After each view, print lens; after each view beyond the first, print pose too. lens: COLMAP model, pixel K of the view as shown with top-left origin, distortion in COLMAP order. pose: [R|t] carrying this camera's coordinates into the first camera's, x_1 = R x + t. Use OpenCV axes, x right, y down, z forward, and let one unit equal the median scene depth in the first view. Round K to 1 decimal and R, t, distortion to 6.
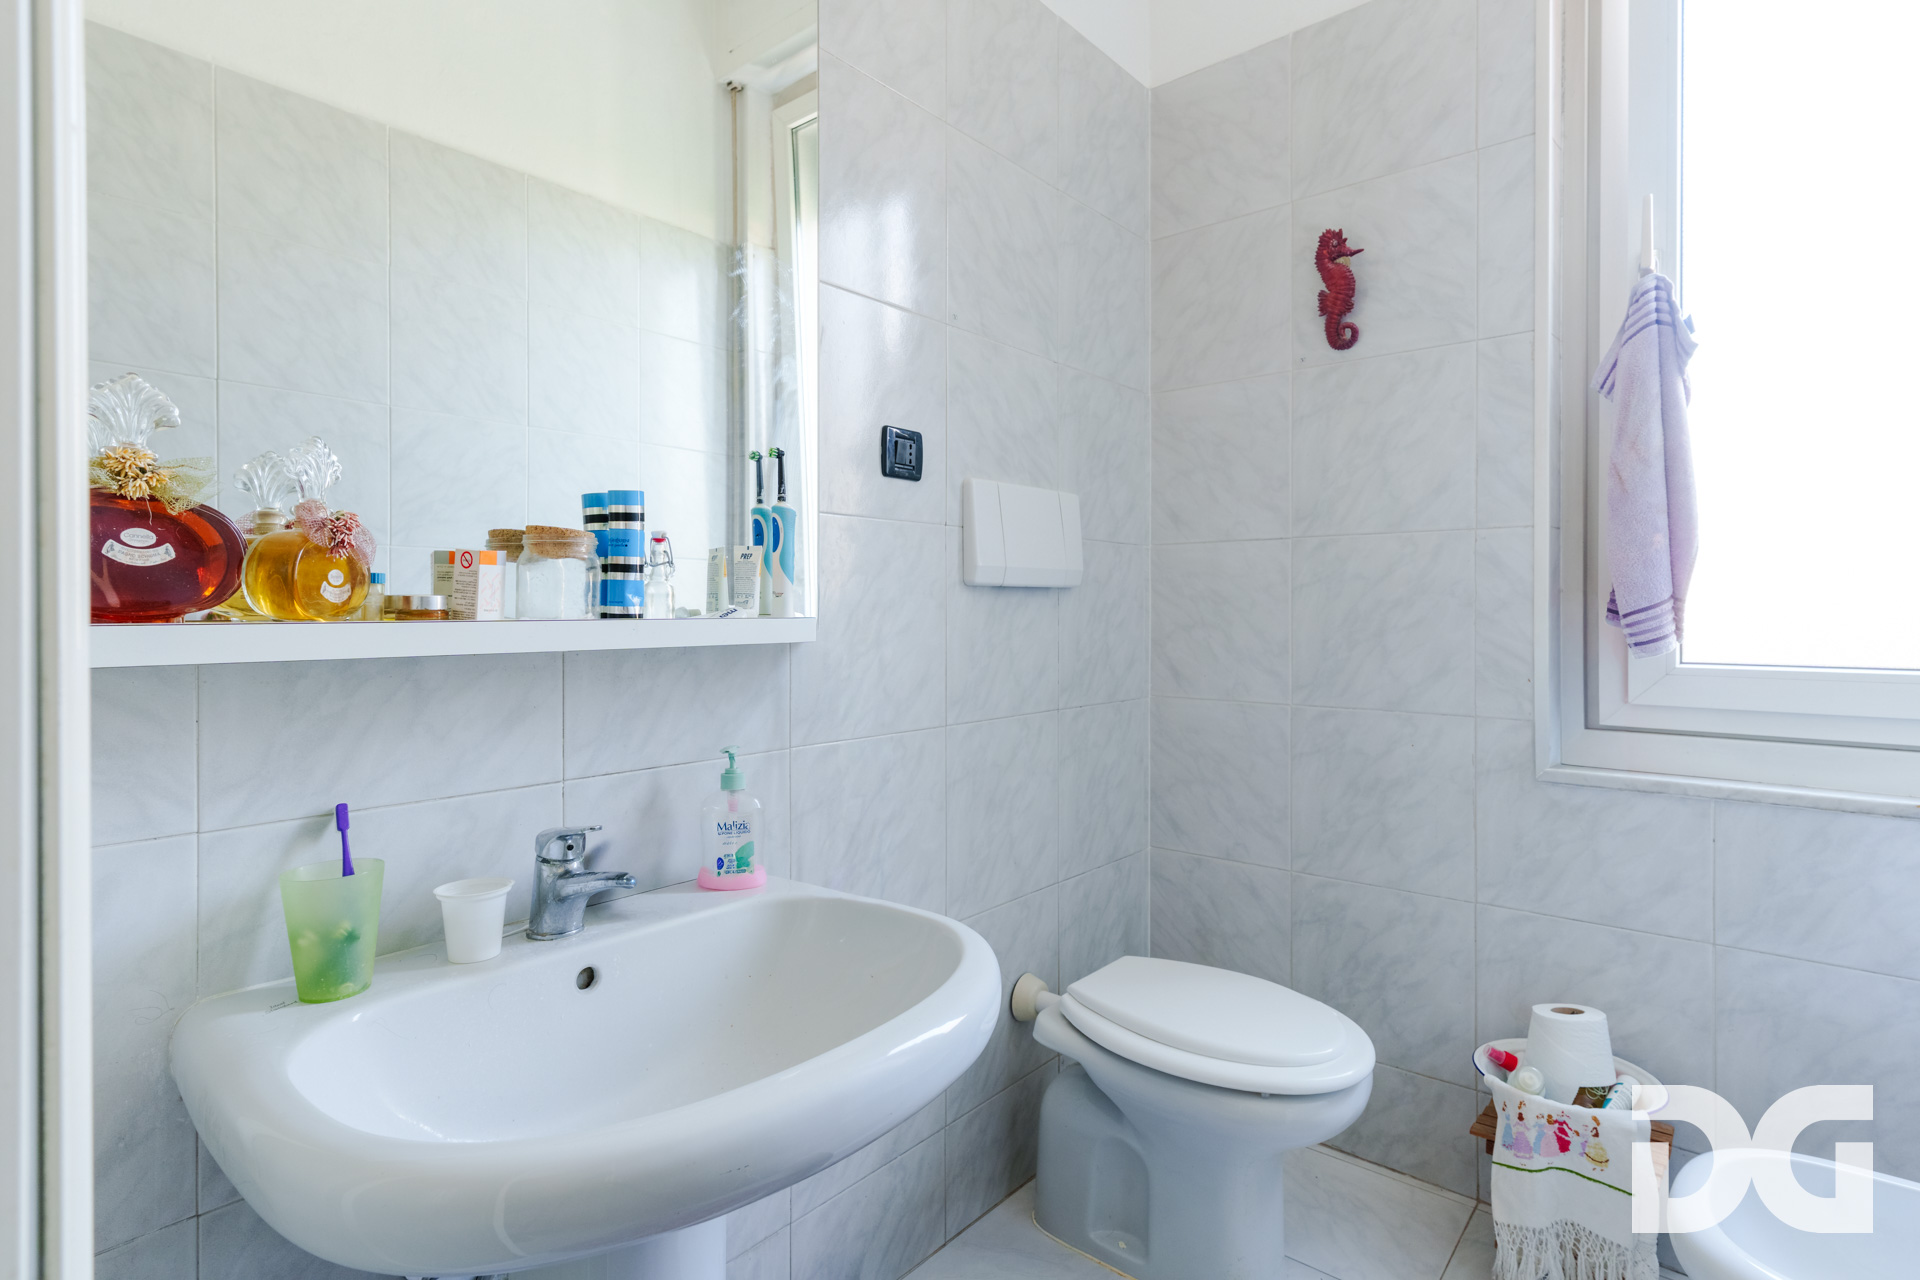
lens RADIAL K [[941.9, 0, 949.2], [0, 941.9, 621.9], [0, 0, 1]] dist [0.000691, 0.000221]
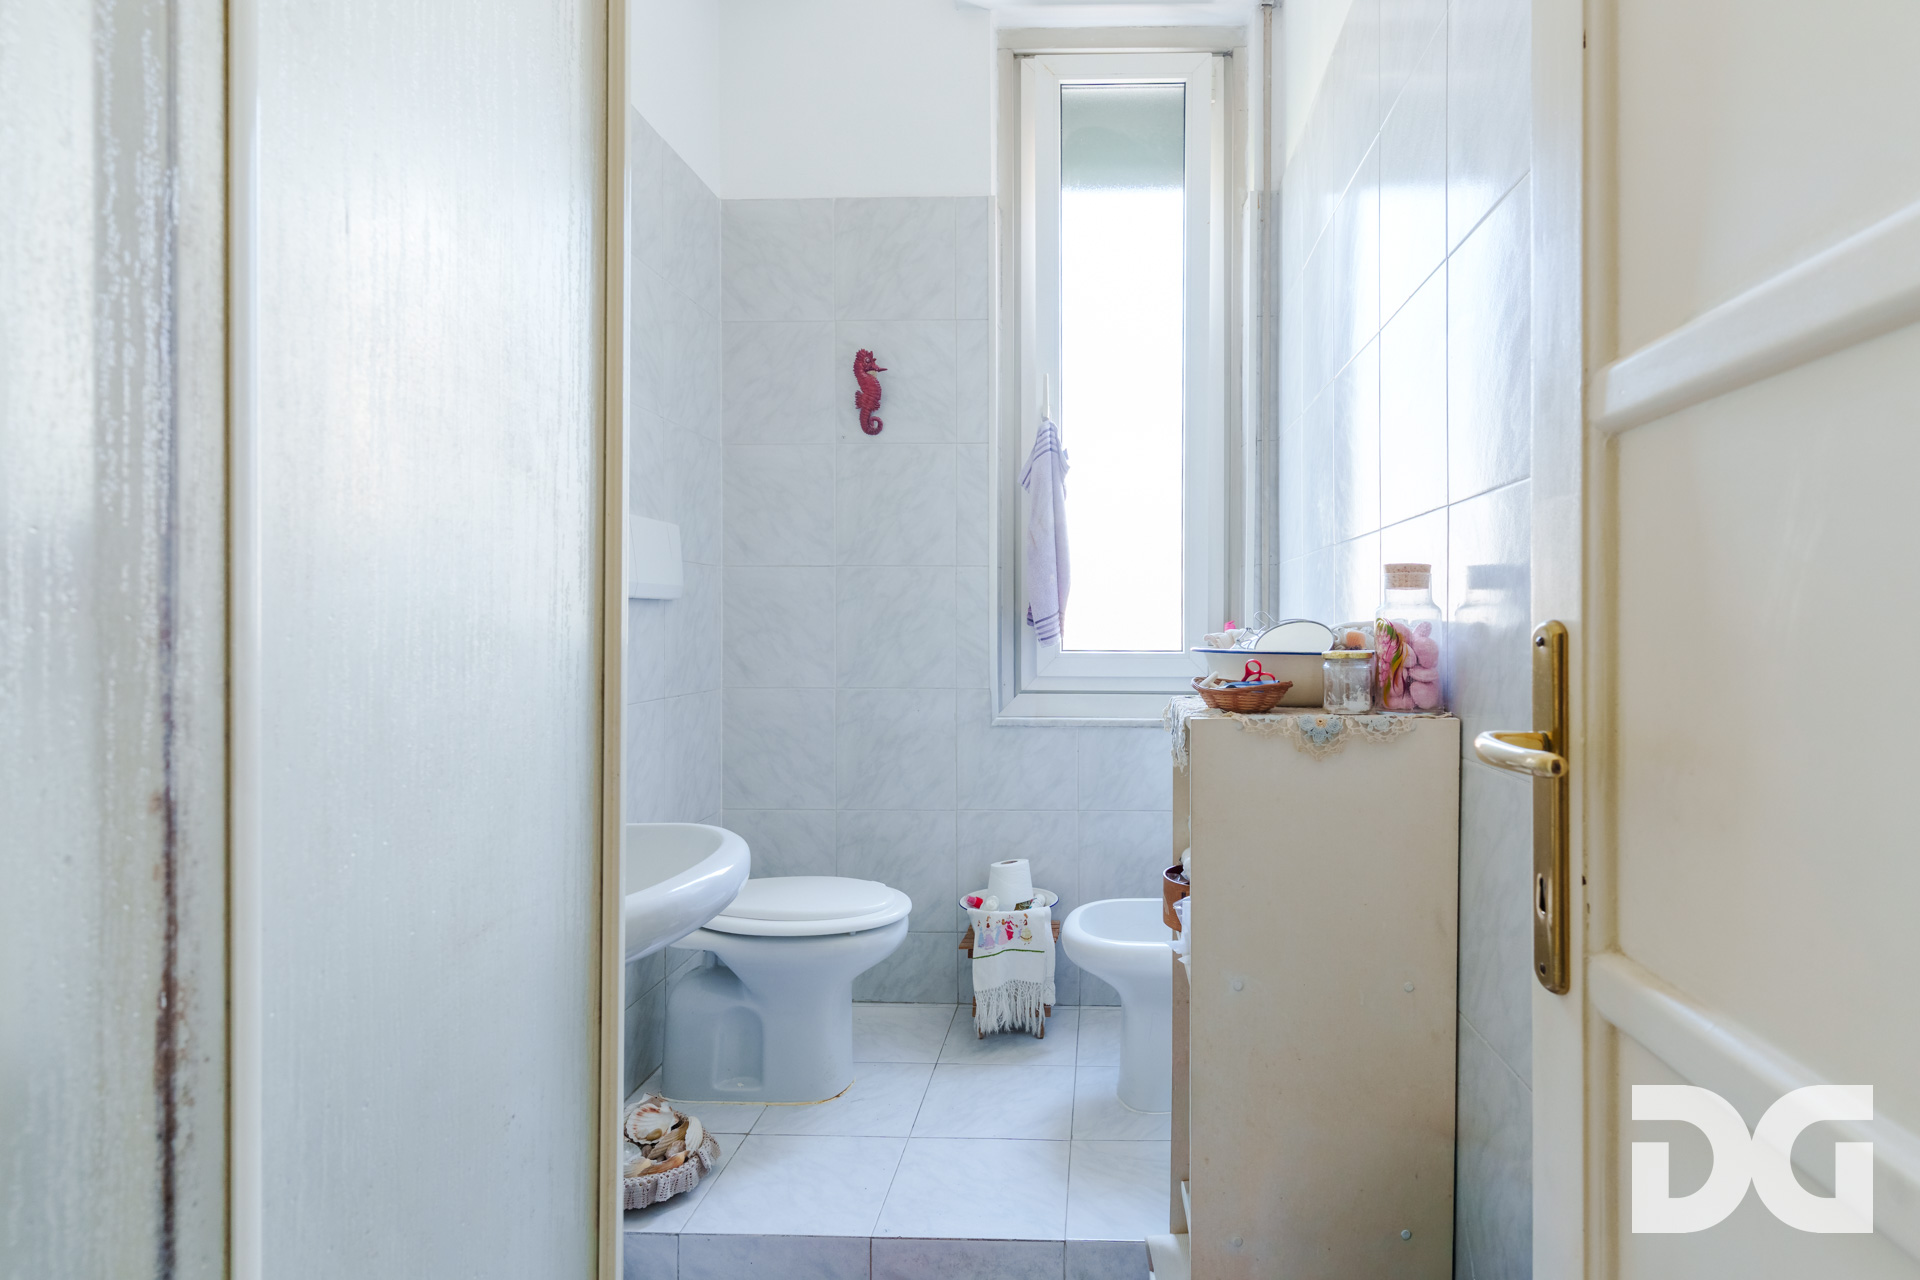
lens RADIAL K [[984.3, 0, 962.4], [0, 984.3, 634.6], [0, 0, 1]] dist [-0.000220, -0.001269]
pose [[0.838767, -0.002616, 0.544484, -0.325586], [0.003277, 0.999995, -0.000243, 0.014180], [-0.544480, 0.001988, 0.838771, -0.373362]]
